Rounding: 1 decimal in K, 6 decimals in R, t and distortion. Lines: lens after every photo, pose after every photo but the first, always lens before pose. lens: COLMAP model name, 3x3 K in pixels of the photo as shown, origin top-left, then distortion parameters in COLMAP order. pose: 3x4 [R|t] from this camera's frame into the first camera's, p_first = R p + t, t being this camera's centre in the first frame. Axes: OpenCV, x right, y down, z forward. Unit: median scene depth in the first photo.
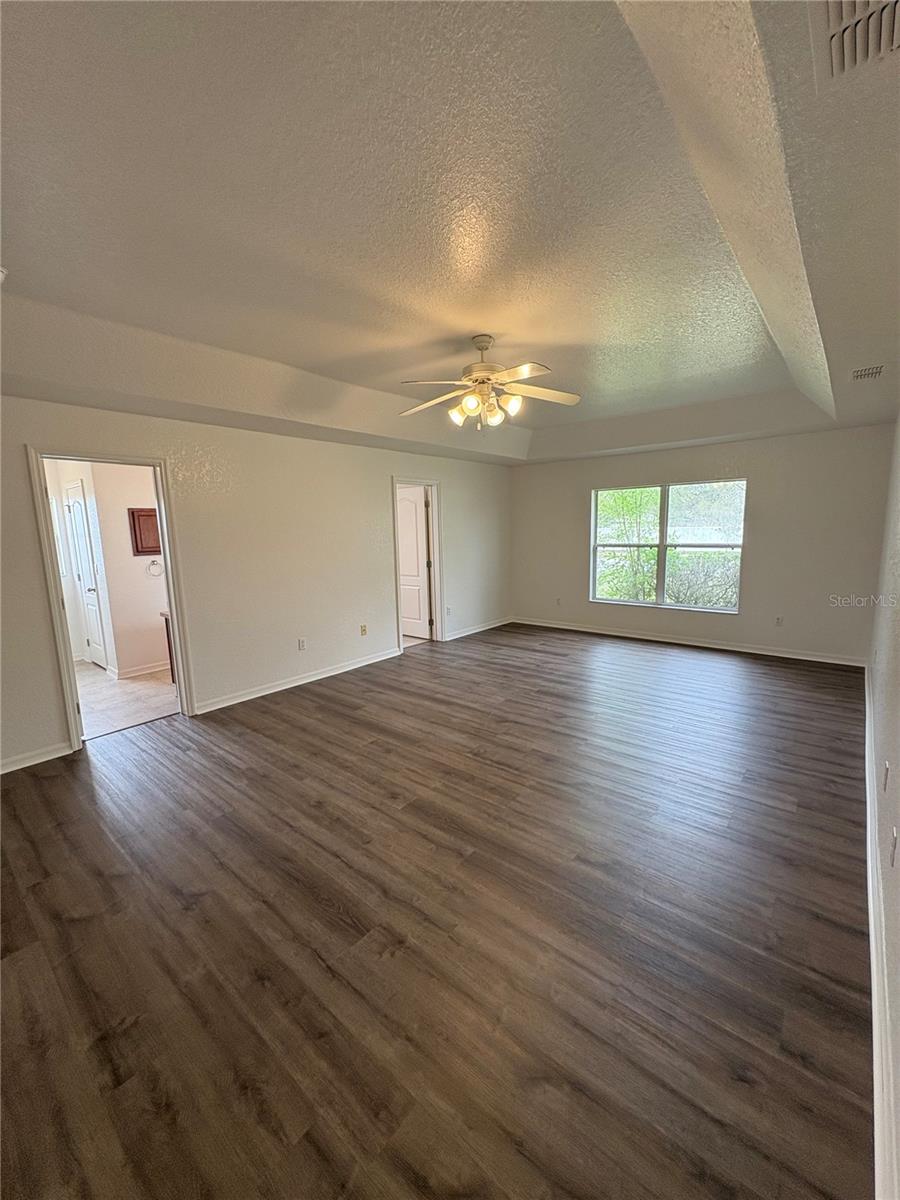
lens RADIAL K [[476.5, 0, 457.3], [0, 476.5, 597.2], [0, 0, 1]] dist [0.001969, -0.000117]
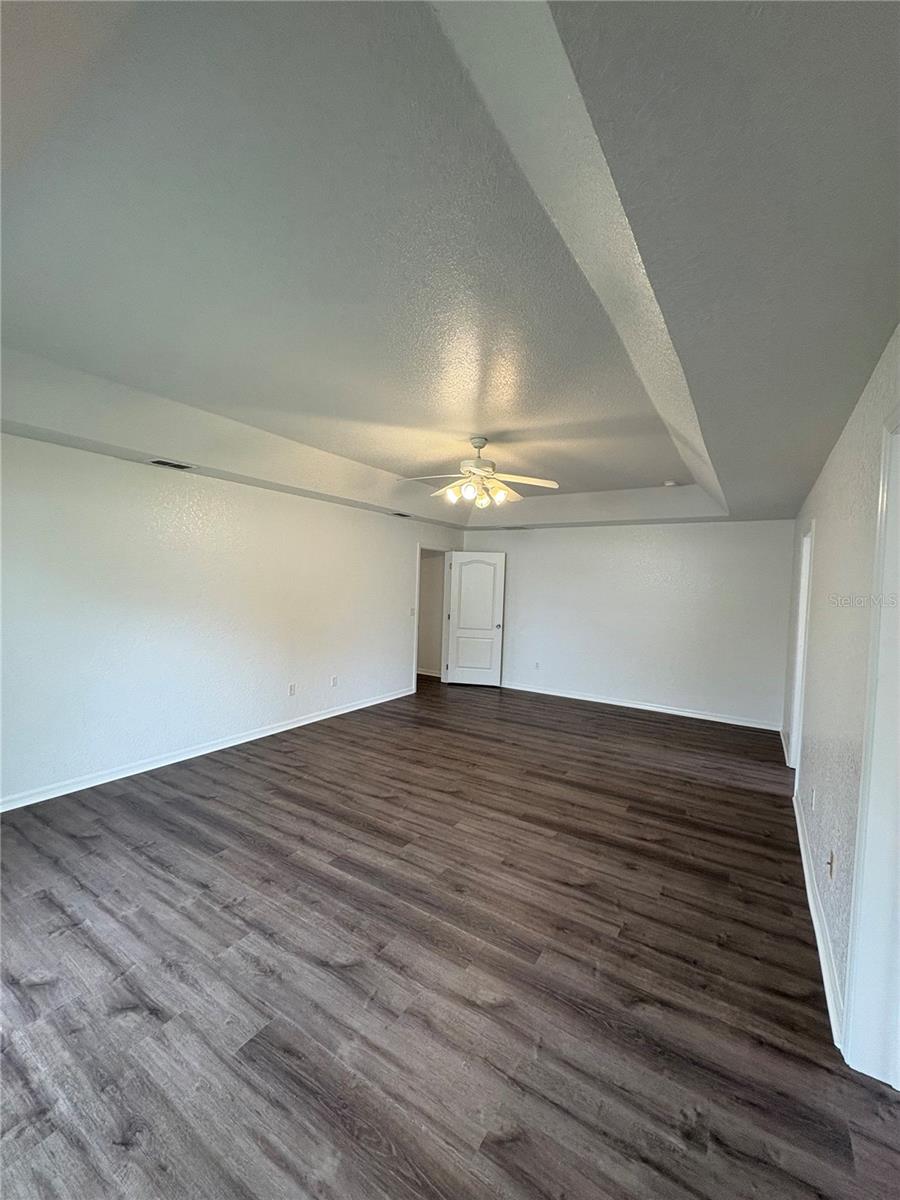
lens RADIAL K [[476.5, 0, 455.8], [0, 476.5, 606.3], [0, 0, 1]] dist [0.001969, -0.000117]
pose [[-0.991162, -0.001160, -0.132652, 0.221165], [-0.027332, 0.980292, 0.195652, -0.288249], [0.129811, 0.197549, -0.971660, 1.842781]]
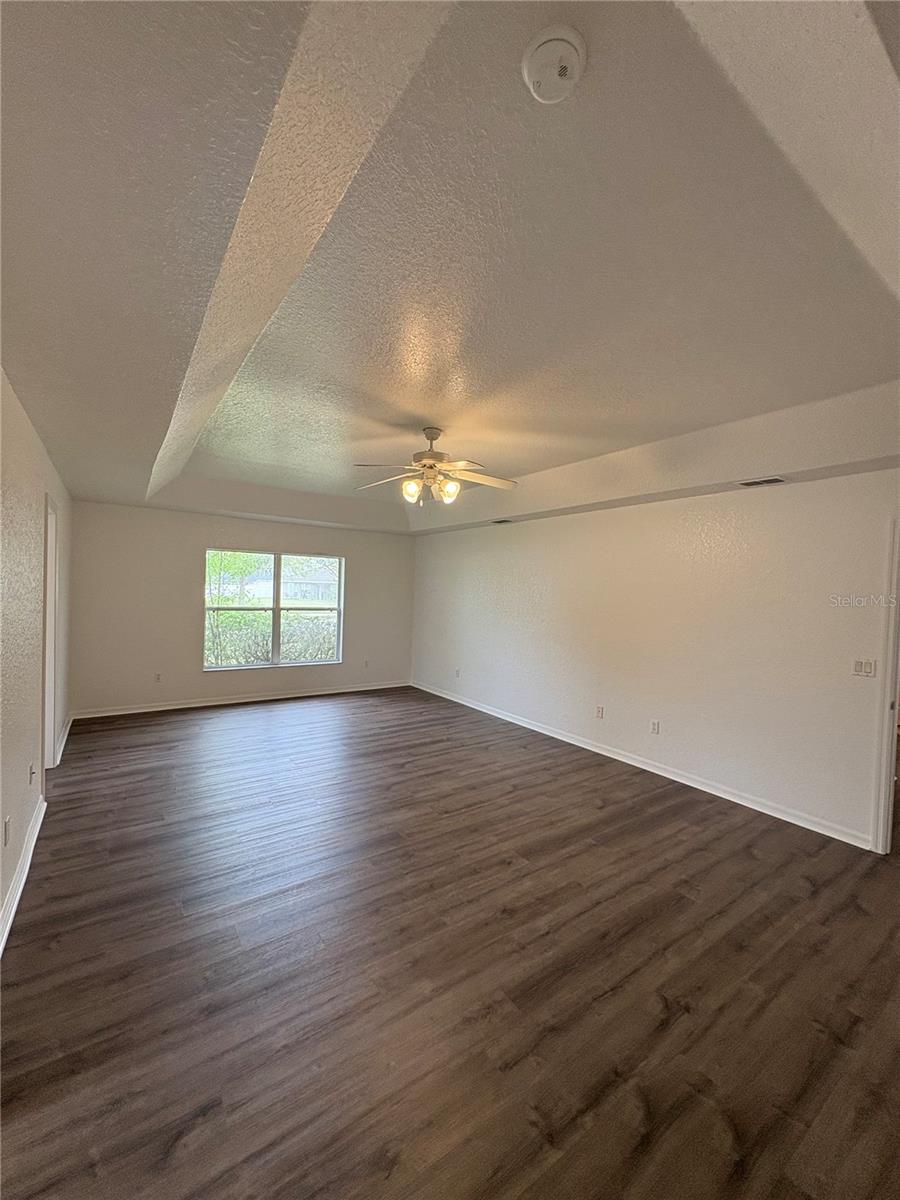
lens RADIAL K [[476.5, 0, 443.0], [0, 476.5, 598.6], [0, 0, 1]] dist [0.001969, -0.000117]
pose [[0.265576, 0.015842, 0.963960, -0.830816], [0.100627, 0.993948, -0.044058, -0.075583], [-0.958824, 0.108701, 0.262375, 0.584803]]
